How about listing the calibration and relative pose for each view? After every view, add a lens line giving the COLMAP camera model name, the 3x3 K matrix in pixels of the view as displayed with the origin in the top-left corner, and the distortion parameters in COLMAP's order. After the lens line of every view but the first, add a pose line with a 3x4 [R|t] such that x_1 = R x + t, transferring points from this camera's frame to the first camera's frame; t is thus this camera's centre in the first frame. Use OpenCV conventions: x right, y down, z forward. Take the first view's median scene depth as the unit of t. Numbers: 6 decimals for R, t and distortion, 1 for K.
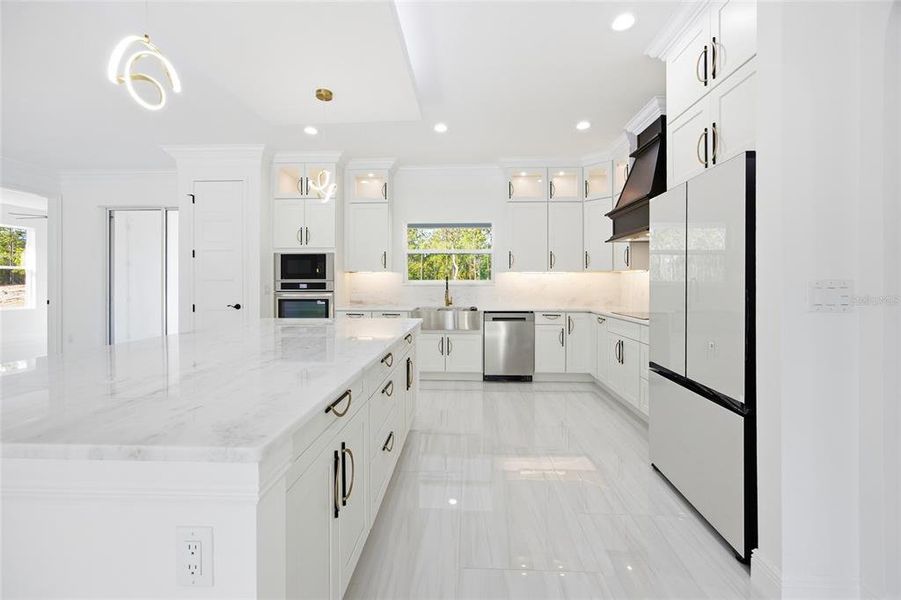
lens RADIAL K [[371.8, 0, 446.4], [0, 371.8, 281.4], [0, 0, 1]] dist [-0.011202, 0.003330]
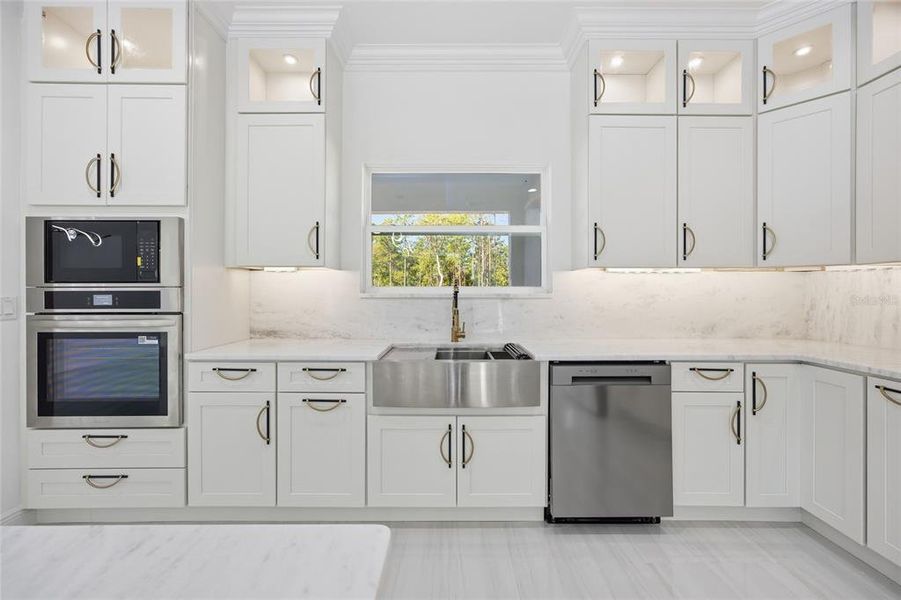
lens RADIAL K [[371.8, 0, 453.0], [0, 371.8, 291.1], [0, 0, 1]] dist [-0.011202, 0.003330]
pose [[0.998084, 0.000601, 0.061865, -0.031800], [-0.000736, 0.999997, 0.002165, 0.001656], [-0.061864, -0.002207, 0.998082, 0.577534]]
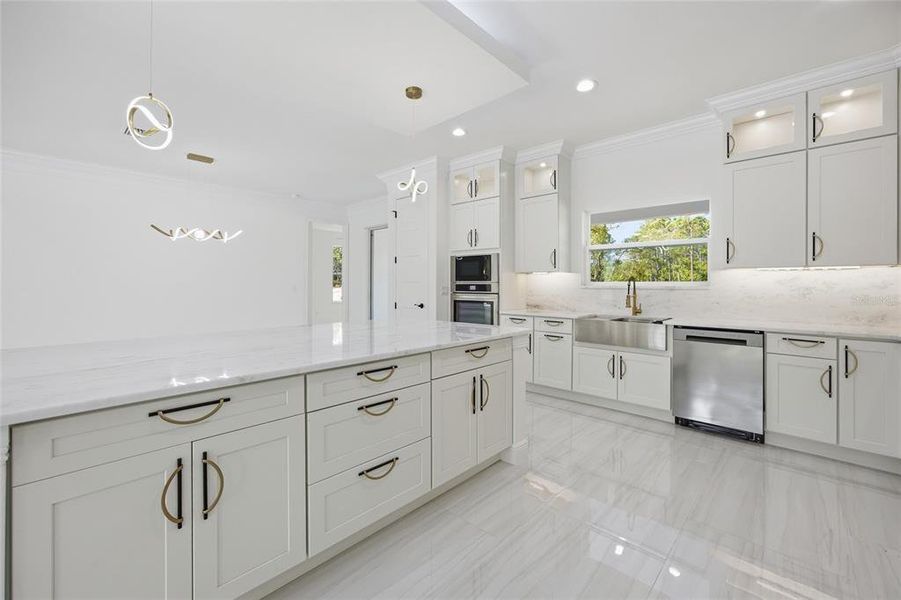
lens RADIAL K [[371.8, 0, 452.4], [0, 371.8, 281.7], [0, 0, 1]] dist [-0.011202, 0.003330]
pose [[0.768346, -0.002908, -0.640028, 0.220699], [0.001008, 0.999994, -0.003333, -0.000978], [0.640034, 0.001916, 0.768344, 0.186058]]
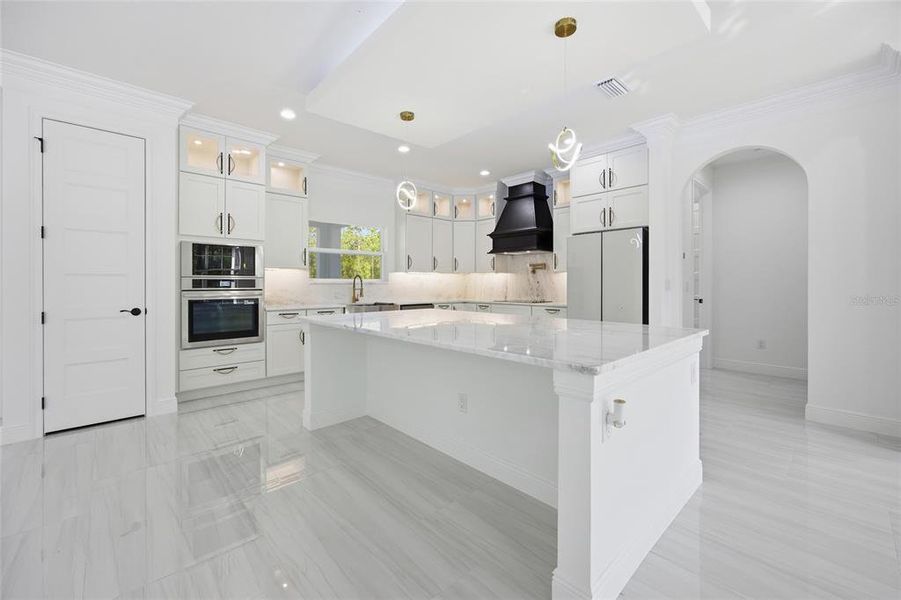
lens RADIAL K [[371.8, 0, 444.2], [0, 371.8, 282.0], [0, 0, 1]] dist [-0.011202, 0.003330]
pose [[0.706271, 0.003058, 0.707935, -0.625669], [-0.003923, 0.999992, -0.000405, 0.007095], [-0.707931, -0.002491, 0.706277, 0.063429]]
